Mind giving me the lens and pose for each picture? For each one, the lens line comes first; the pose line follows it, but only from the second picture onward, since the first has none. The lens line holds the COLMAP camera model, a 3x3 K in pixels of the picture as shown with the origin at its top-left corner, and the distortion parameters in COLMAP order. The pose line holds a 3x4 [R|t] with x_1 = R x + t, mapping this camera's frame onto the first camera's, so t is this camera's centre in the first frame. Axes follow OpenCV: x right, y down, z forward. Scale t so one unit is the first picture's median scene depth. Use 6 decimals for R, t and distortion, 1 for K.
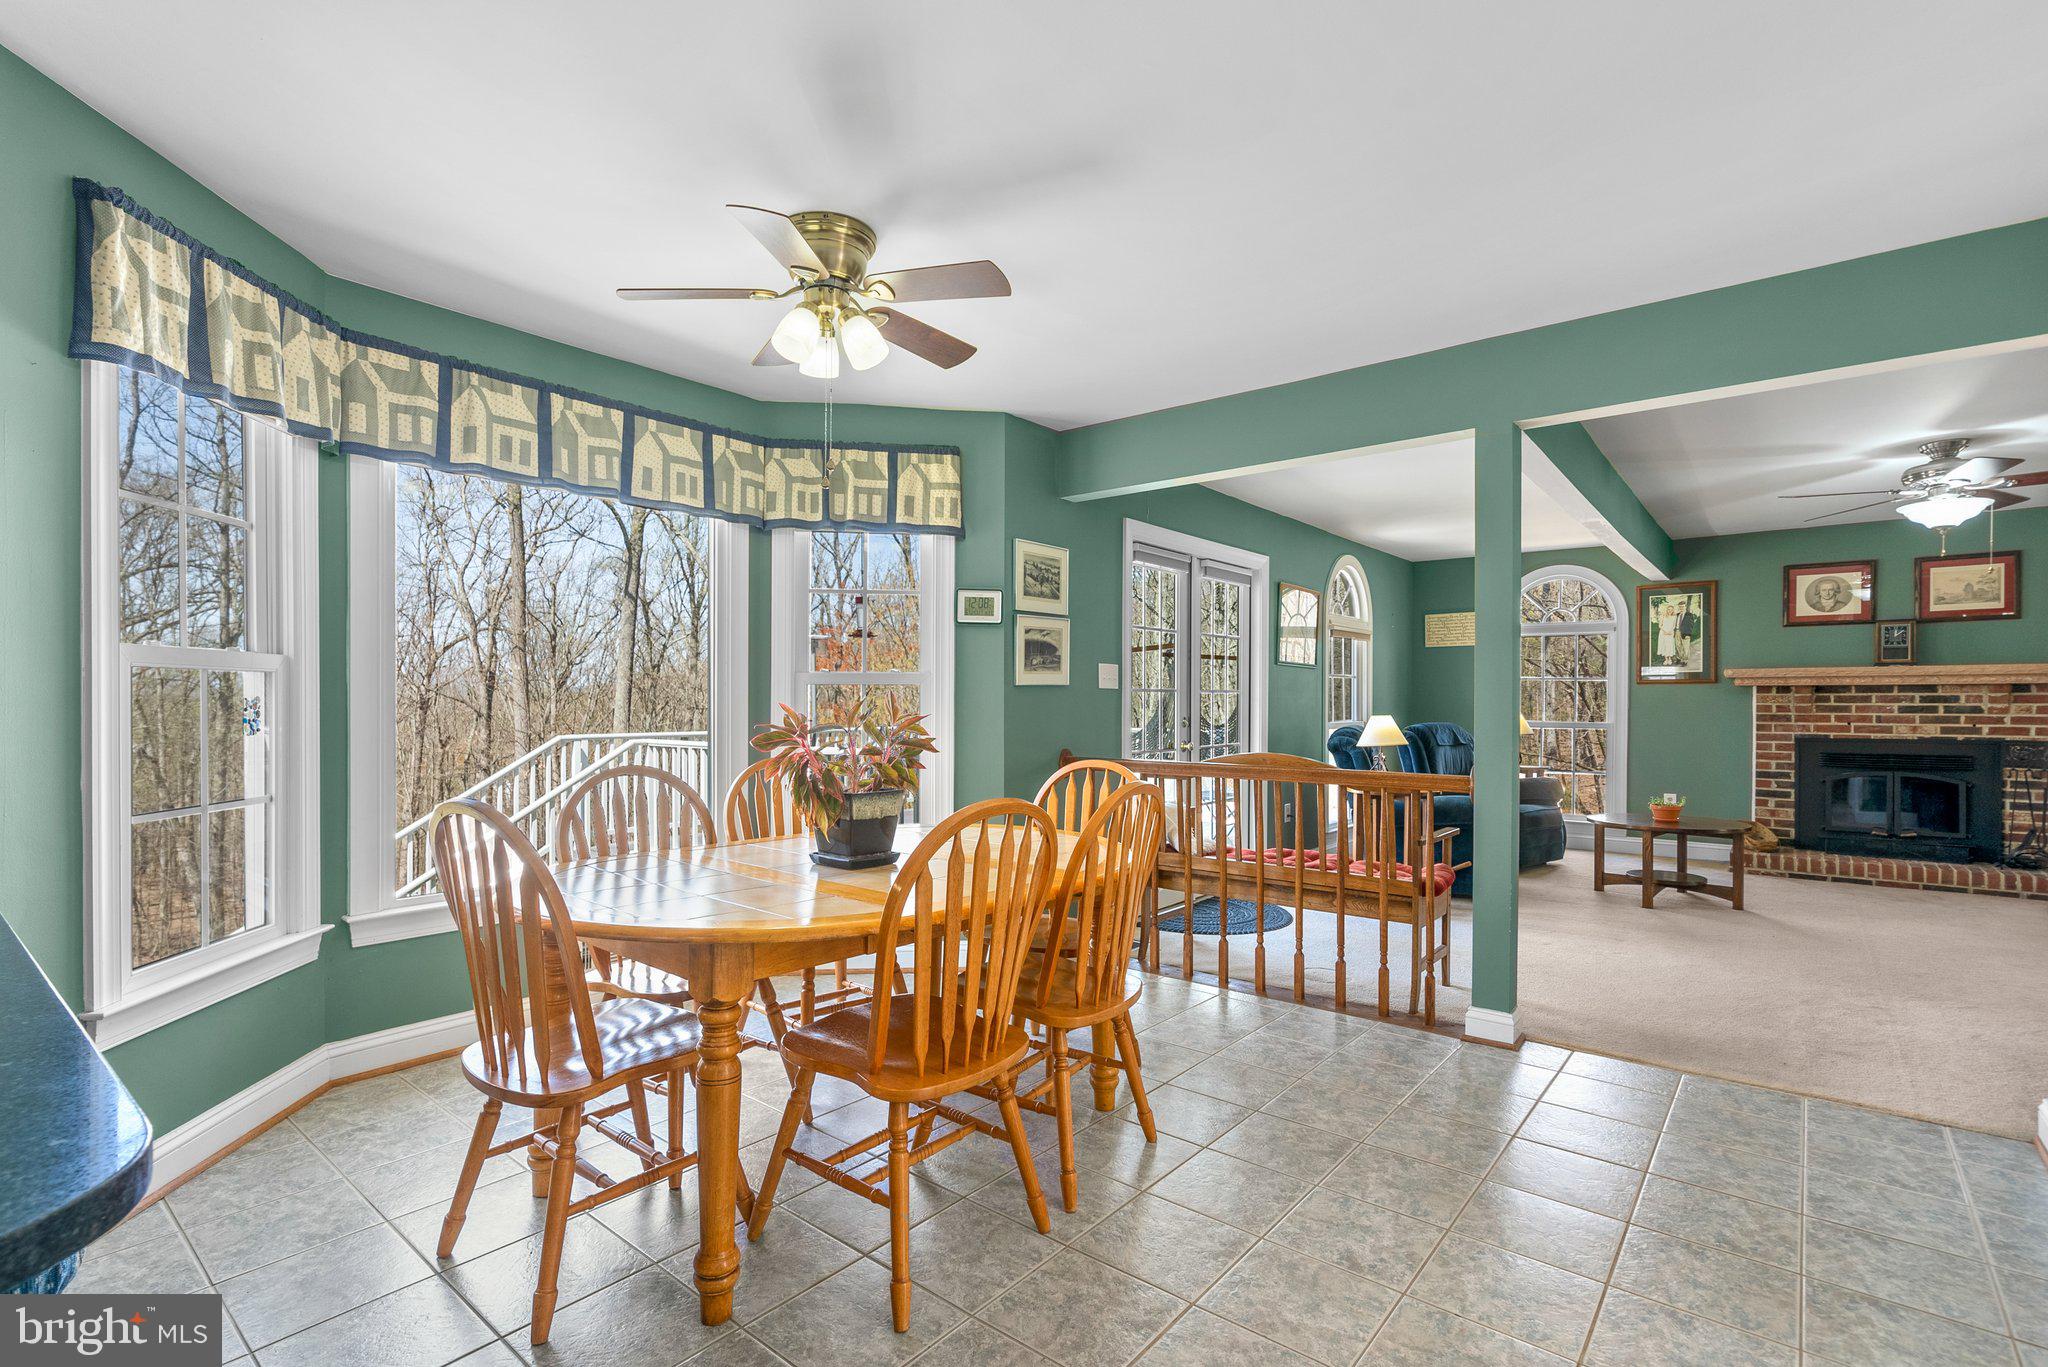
lens RADIAL K [[945.7, 0, 1013.0], [0, 945.7, 697.5], [0, 0, 1]] dist [0.000597, 0.000431]
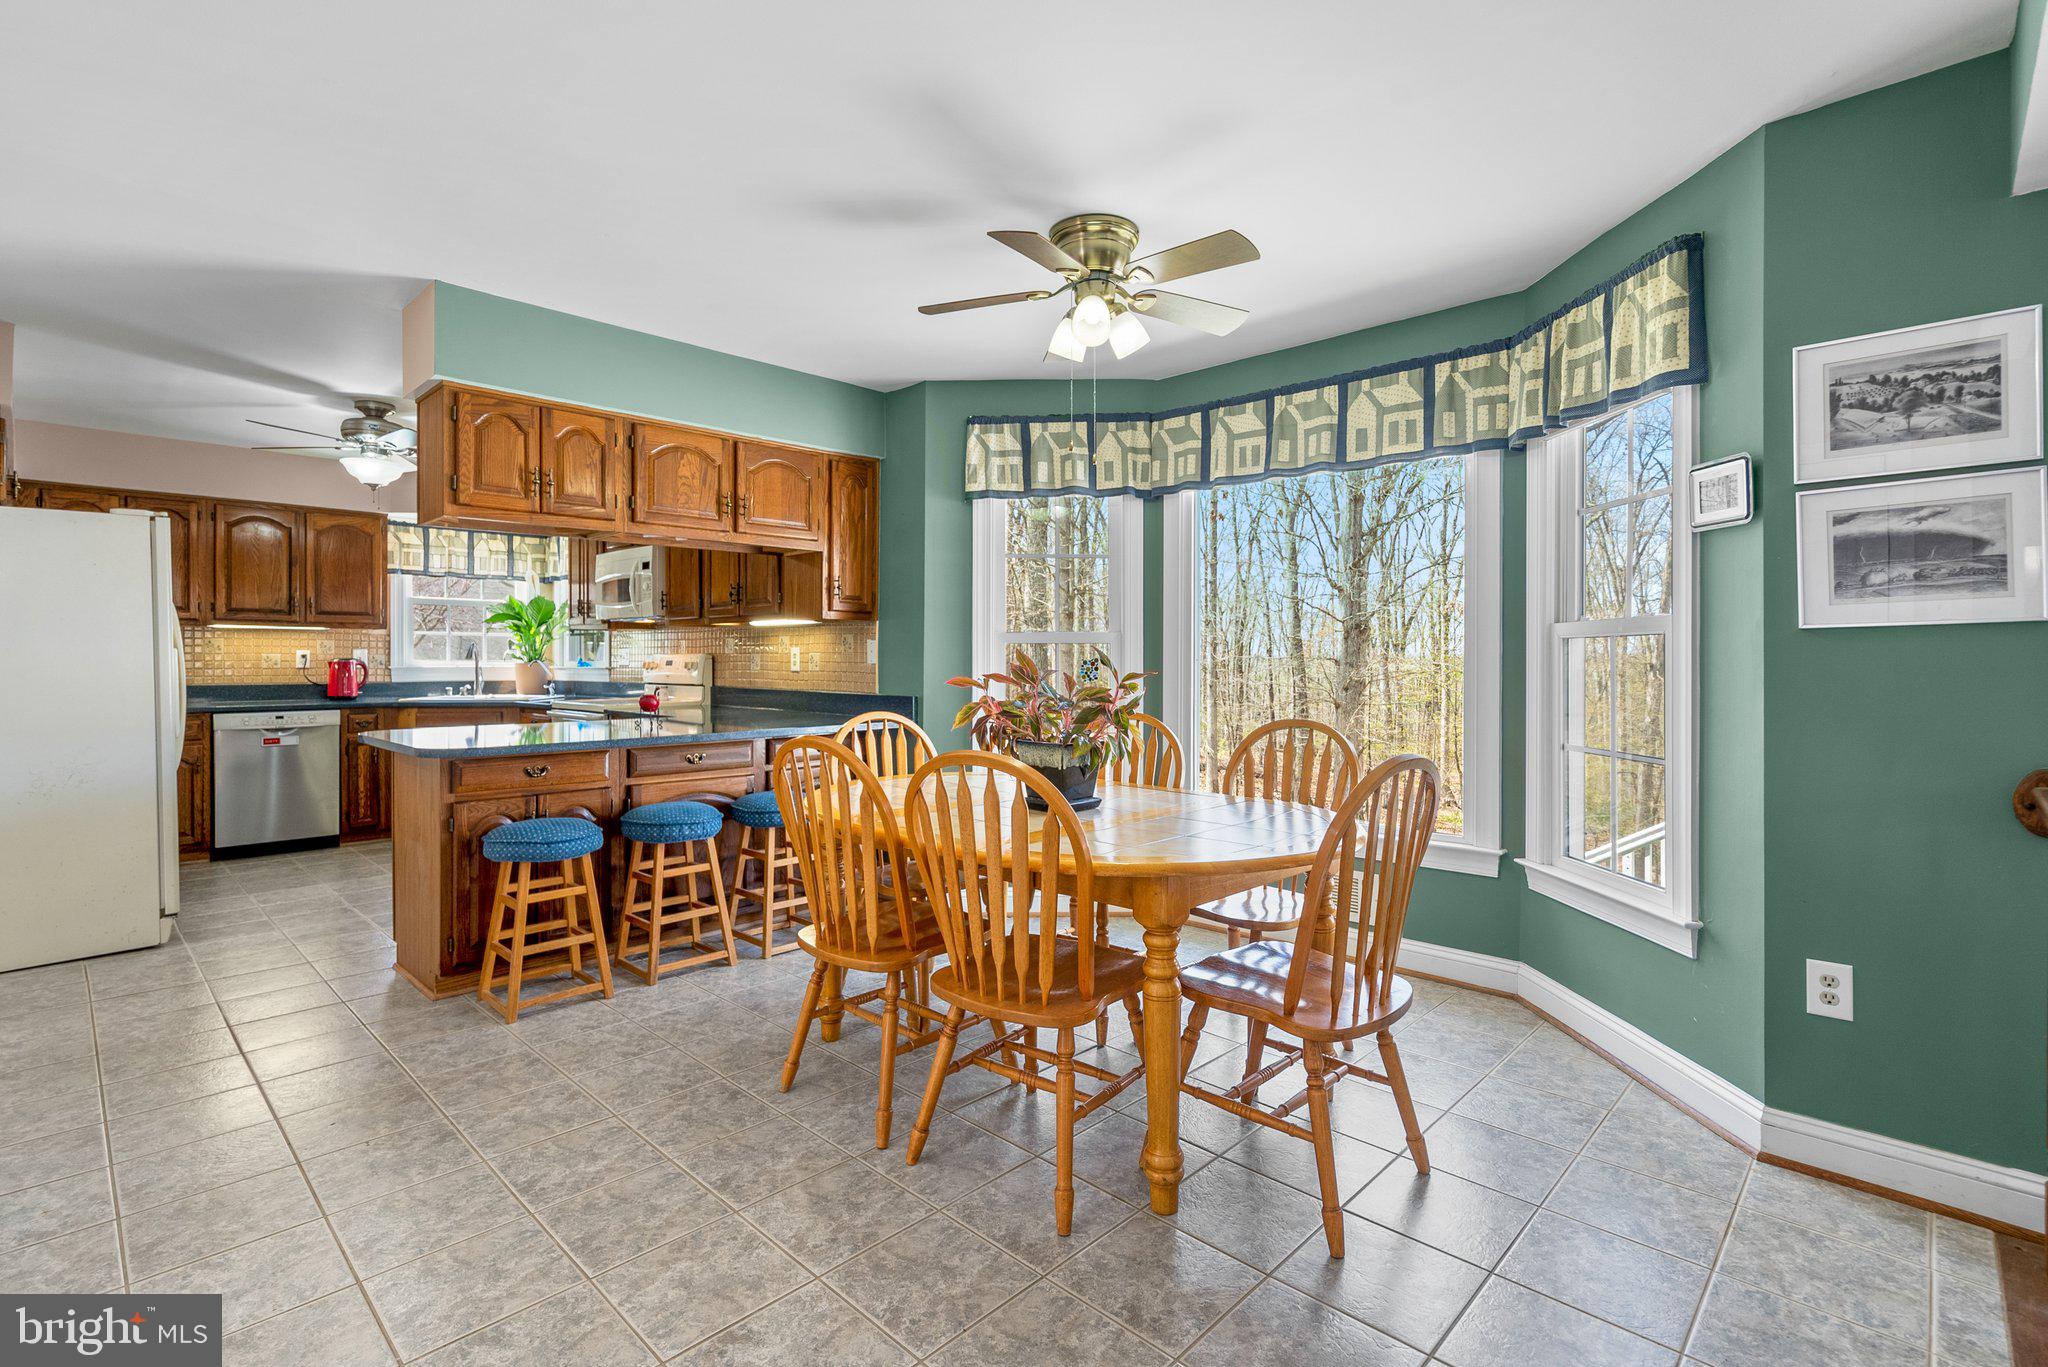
lens RADIAL K [[938.2, 0, 1062.4], [0, 938.2, 665.4], [0, 0, 1]] dist [-0.001327, 0.000002]
pose [[-0.059343, 0.002282, -0.998235, 0.646182], [-0.004493, 0.999987, 0.002553, 0.009066], [0.998228, 0.004636, -0.059332, 0.753659]]
